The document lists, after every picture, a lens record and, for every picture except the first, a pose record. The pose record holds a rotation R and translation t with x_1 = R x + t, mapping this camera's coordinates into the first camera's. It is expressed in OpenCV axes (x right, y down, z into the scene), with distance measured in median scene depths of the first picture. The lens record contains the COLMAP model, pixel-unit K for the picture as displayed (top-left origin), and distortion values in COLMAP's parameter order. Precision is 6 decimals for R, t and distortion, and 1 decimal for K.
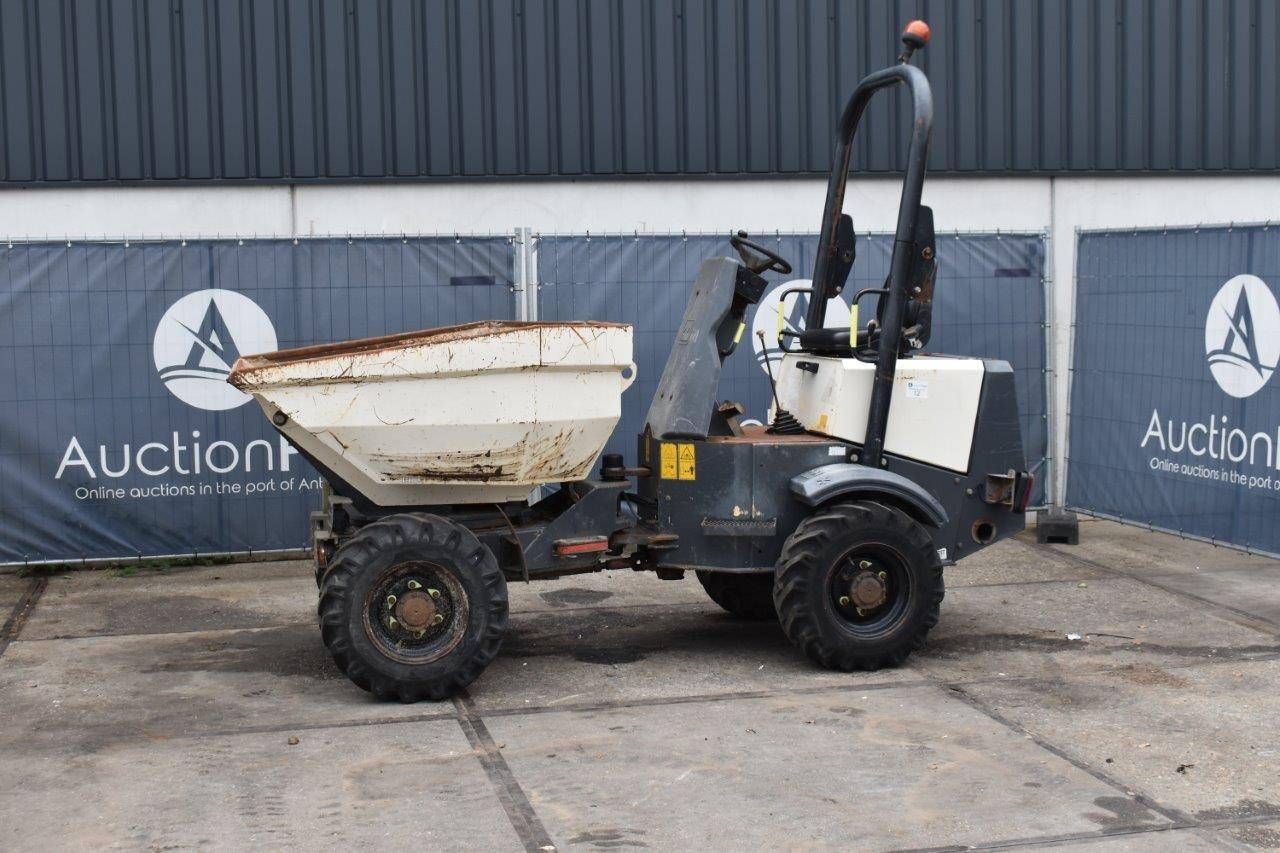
lens RADIAL K [[1844.6, 0, 640.0], [0, 1844.6, 426.5], [0, 0, 1]] dist [-0.002057, -0.057897]
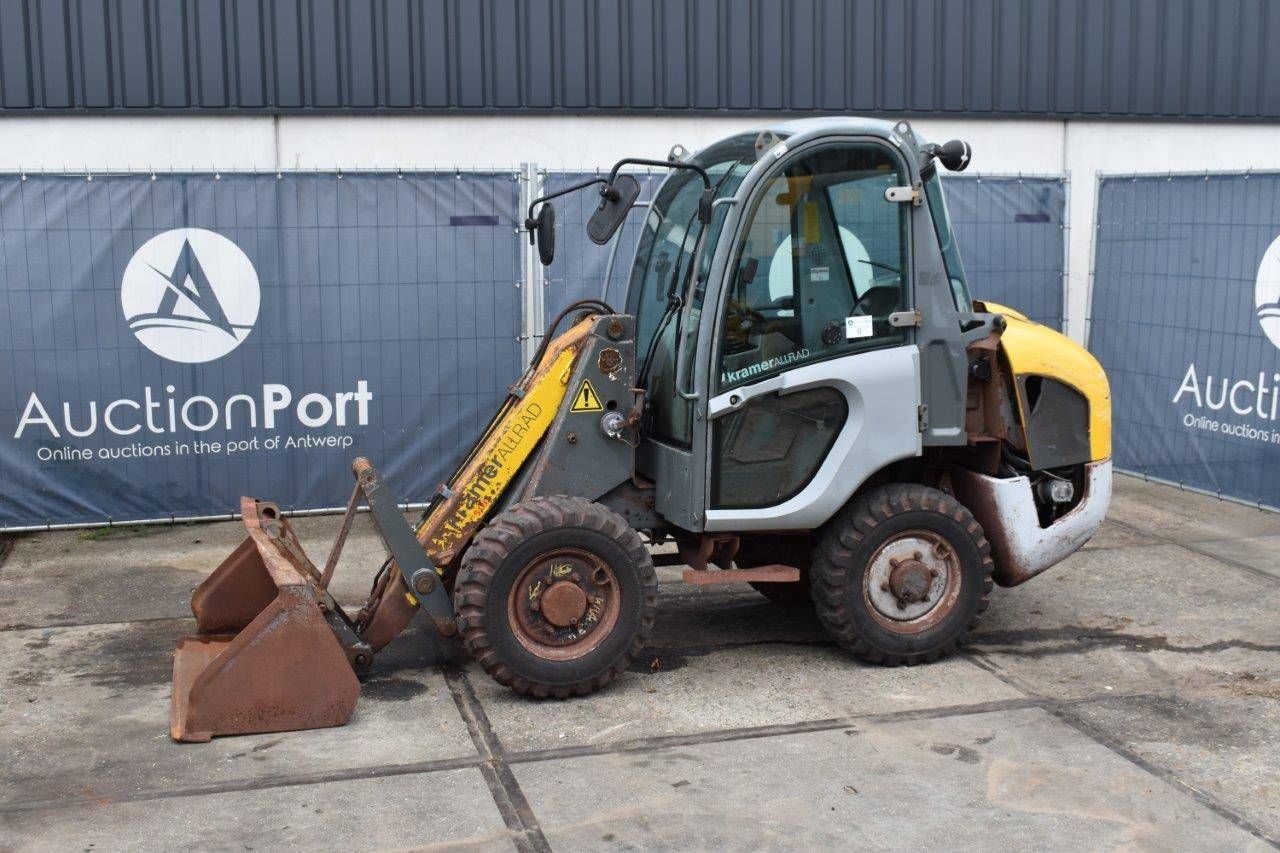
lens RADIAL K [[1486.3, 0, 633.2], [0, 1486.3, 427.7], [0, 0, 1]] dist [-0.059598, 0.032417]
pose [[0.999115, 0.003082, 0.041953, -0.043661], [-0.005529, 0.998281, 0.058350, -0.020376], [-0.041701, -0.058531, 0.997414, 0.263192]]
